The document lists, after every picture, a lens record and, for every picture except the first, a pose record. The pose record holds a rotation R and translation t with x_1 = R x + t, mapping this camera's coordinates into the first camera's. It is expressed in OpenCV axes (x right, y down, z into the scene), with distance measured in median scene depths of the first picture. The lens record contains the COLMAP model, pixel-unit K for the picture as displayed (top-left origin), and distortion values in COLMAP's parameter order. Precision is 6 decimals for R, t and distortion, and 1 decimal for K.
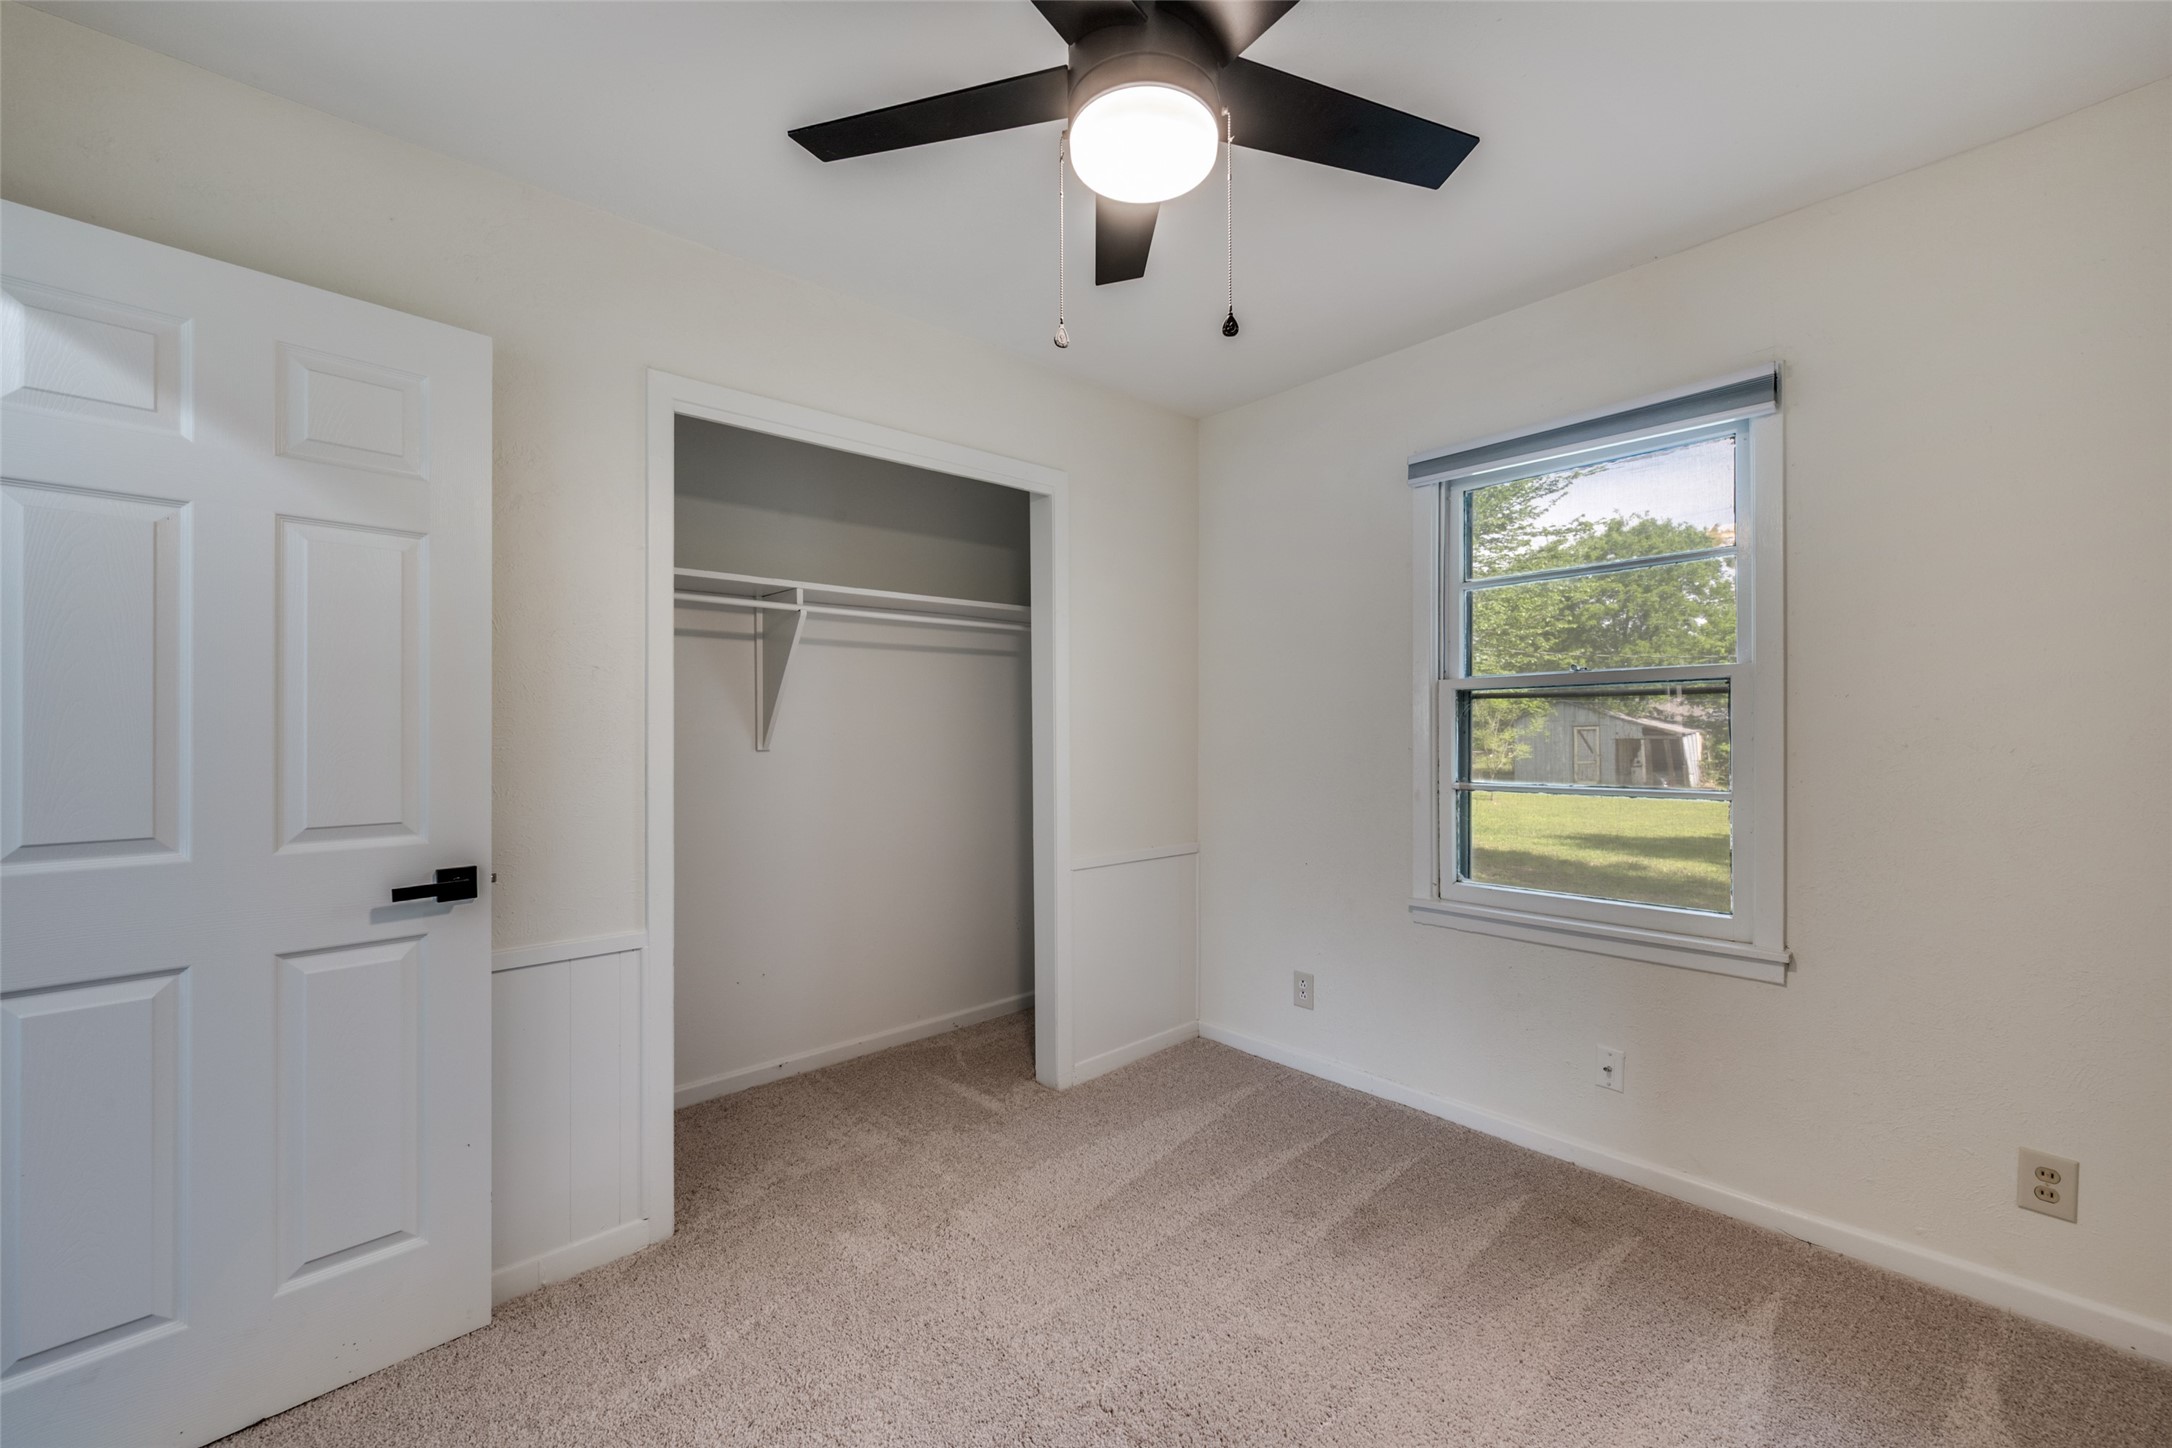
lens RADIAL K [[860.5, 0, 1091.9], [0, 860.5, 726.8], [0, 0, 1]] dist [-0.000438, -0.000136]
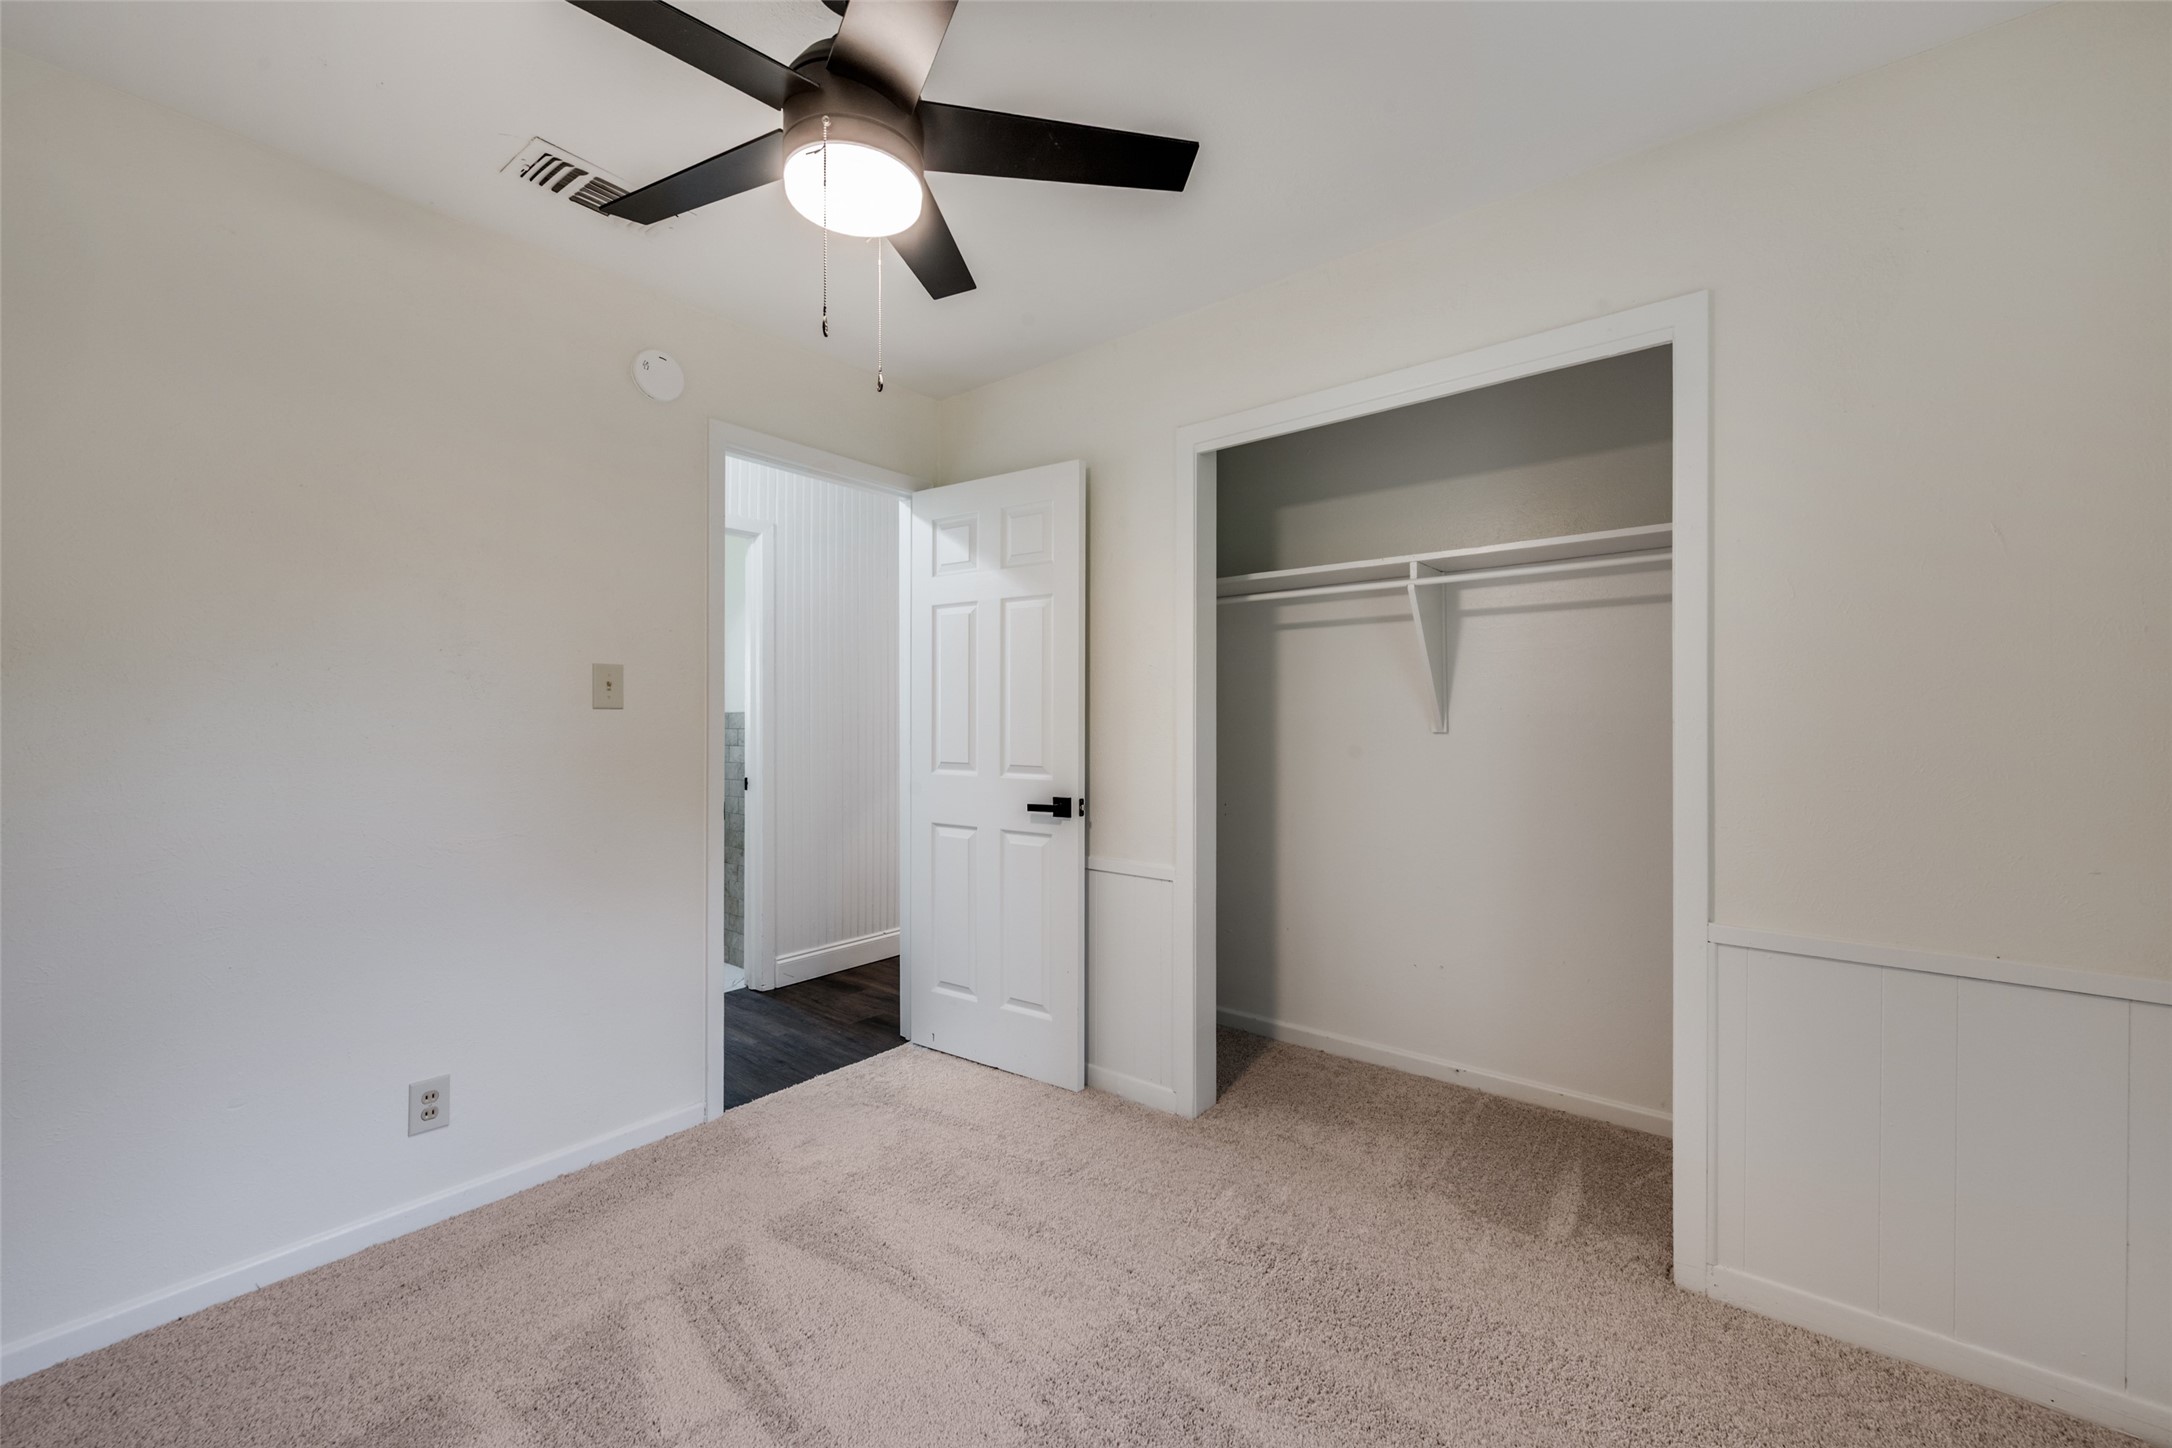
lens RADIAL K [[853.4, 0, 1091.6], [0, 853.4, 713.3], [0, 0, 1]] dist [0.001096, -0.000009]
pose [[0.159452, 0.004421, -0.987196, 0.815051], [0.004924, 0.999974, 0.005274, -0.002040], [0.987193, -0.005702, 0.159426, 0.765786]]
